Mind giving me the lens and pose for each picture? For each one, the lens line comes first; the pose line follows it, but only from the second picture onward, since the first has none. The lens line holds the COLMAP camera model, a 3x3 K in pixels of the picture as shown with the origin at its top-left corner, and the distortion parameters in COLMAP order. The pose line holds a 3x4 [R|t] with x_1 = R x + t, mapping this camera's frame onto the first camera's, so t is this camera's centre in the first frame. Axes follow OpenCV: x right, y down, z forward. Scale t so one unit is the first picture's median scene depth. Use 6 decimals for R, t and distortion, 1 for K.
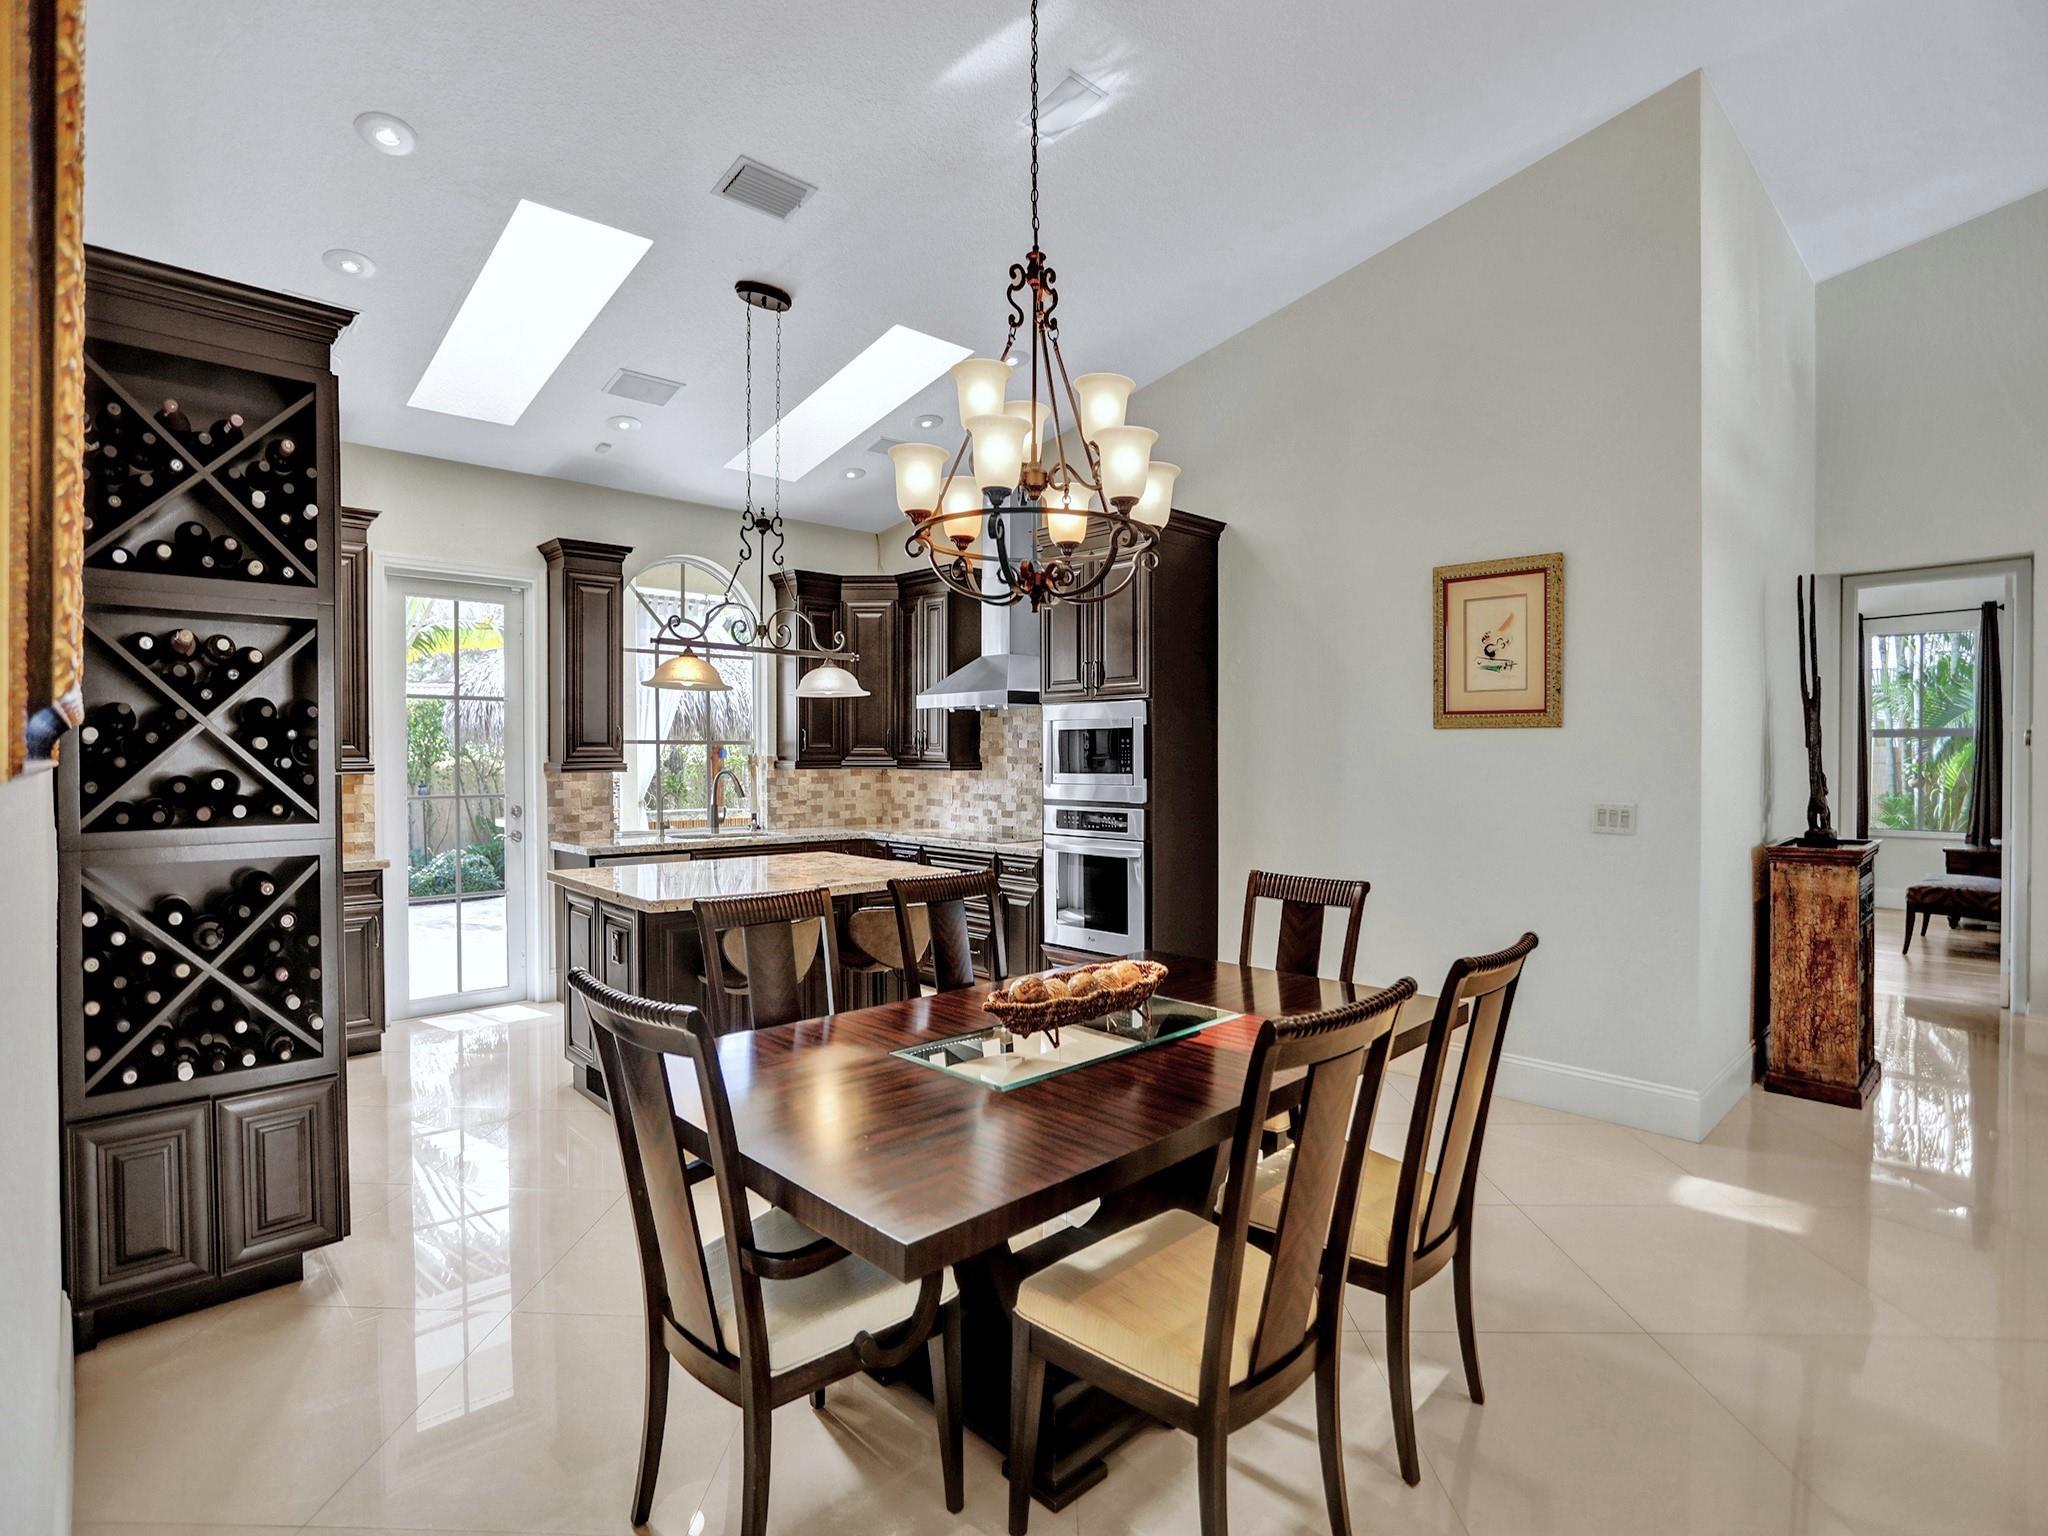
lens RADIAL K [[1028.4, 0, 1024.5], [0, 1028.4, 759.5], [0, 0, 1]] dist [-0.062565, 0.037748]
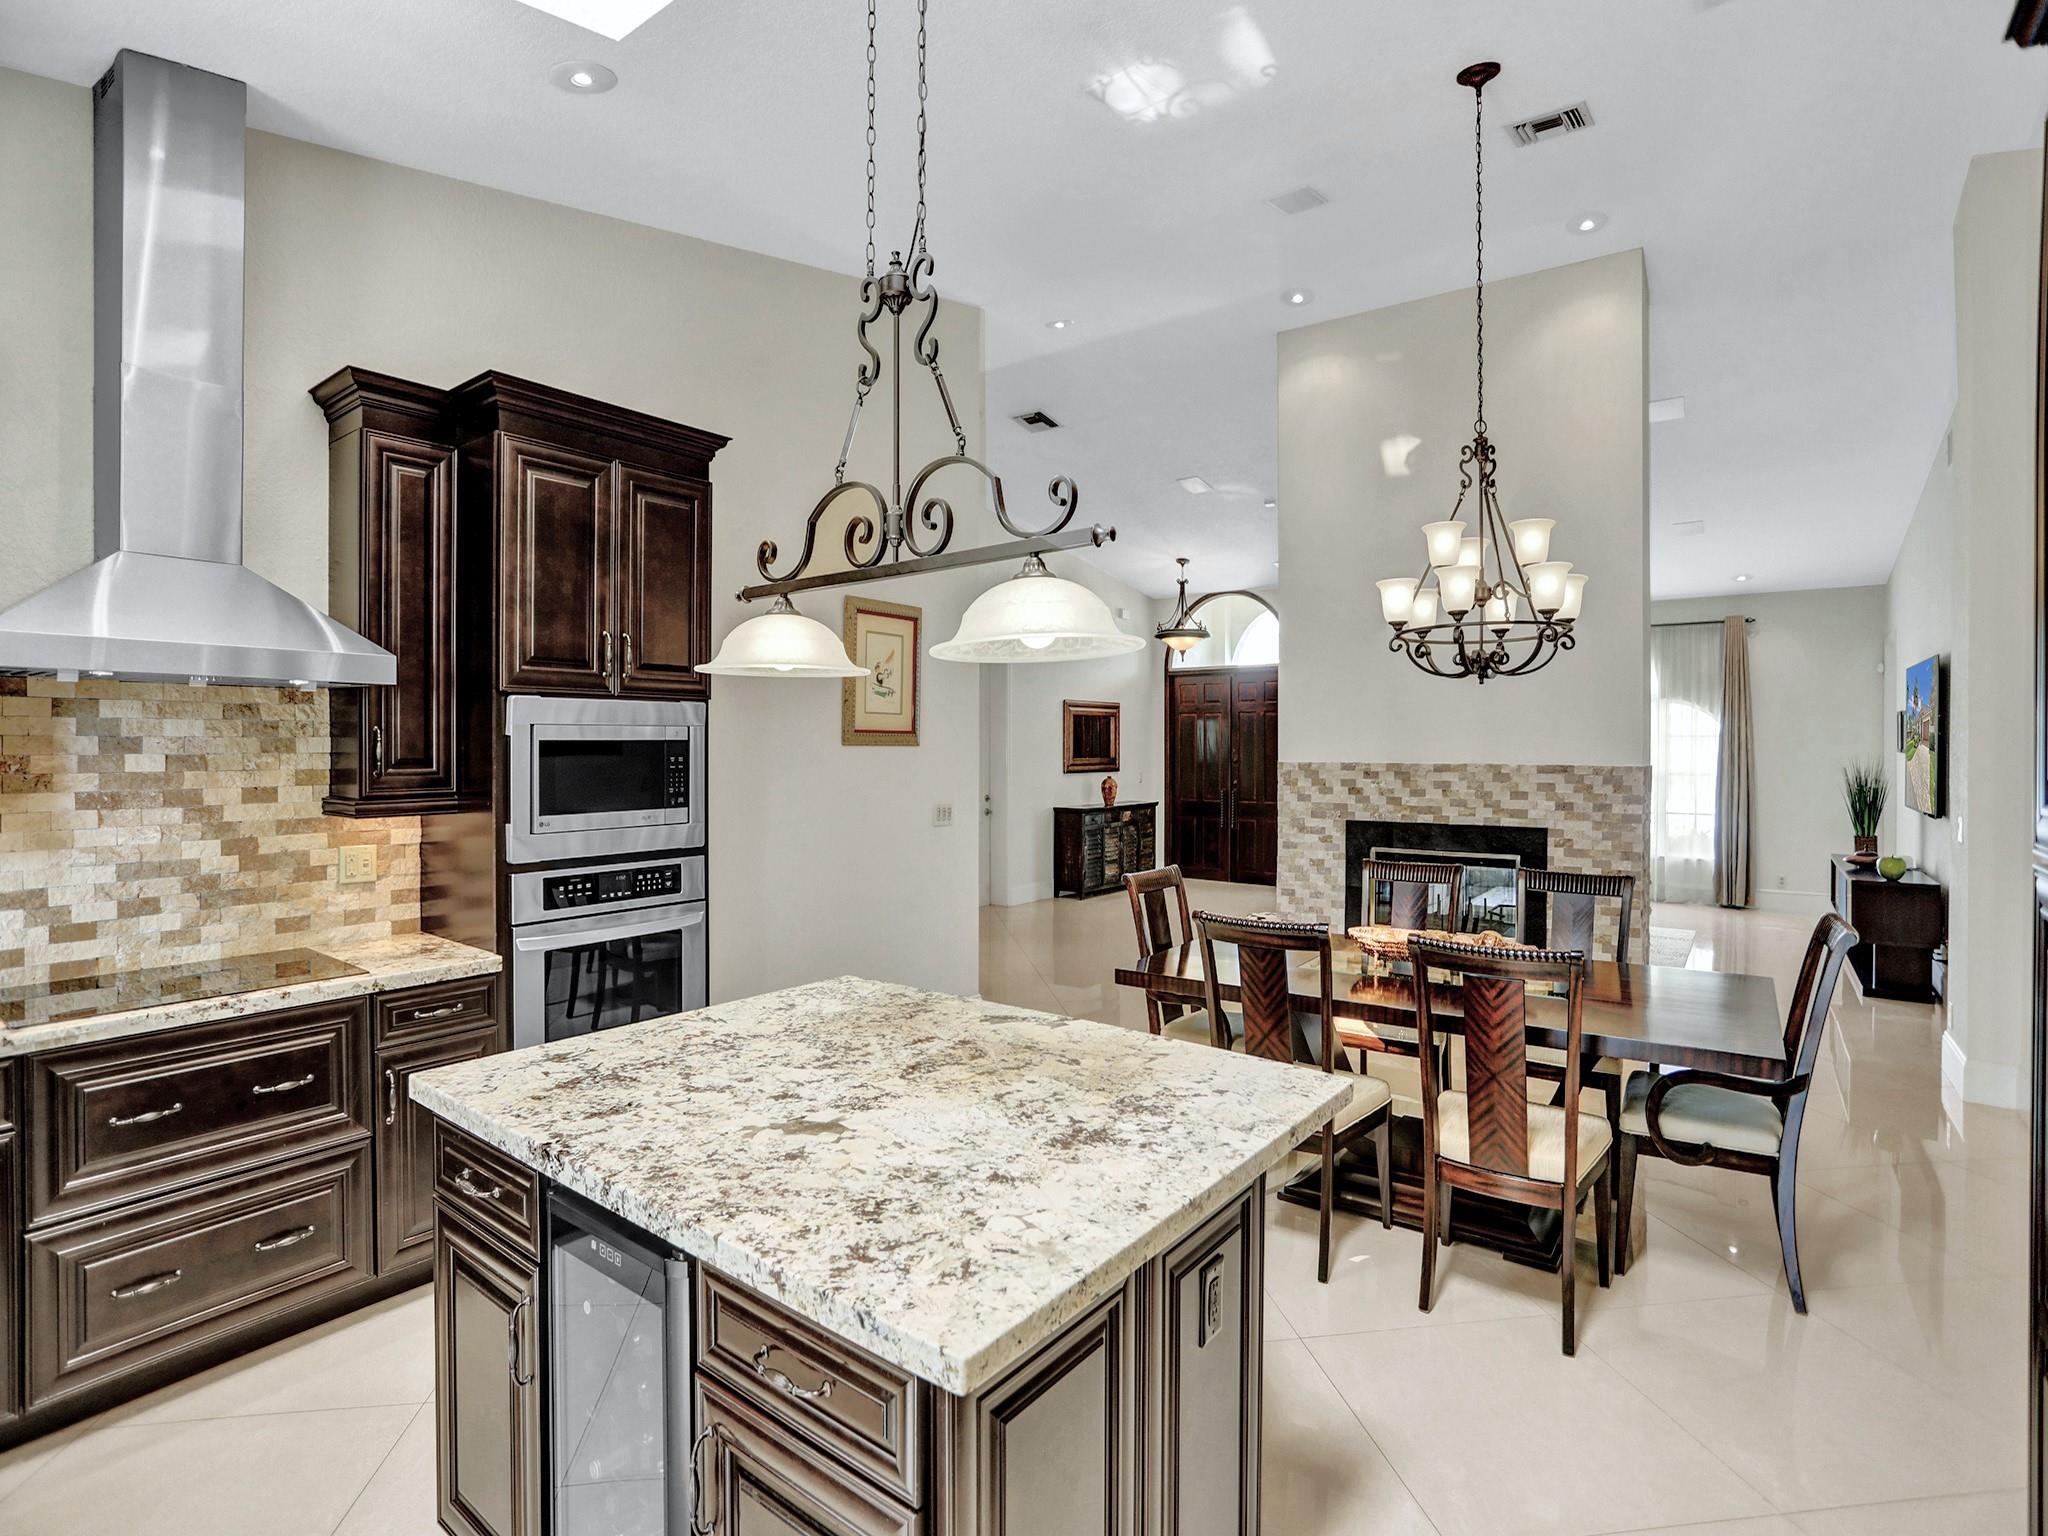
lens RADIAL K [[1009.0, 0, 1019.9], [0, 1009.0, 763.6], [0, 0, 1]] dist [-0.054055, 0.024426]
pose [[-0.160886, -0.017936, 0.986810, -0.518195], [0.004088, 0.999814, 0.018839, -0.023113], [-0.986965, 0.007065, -0.160783, 0.761911]]
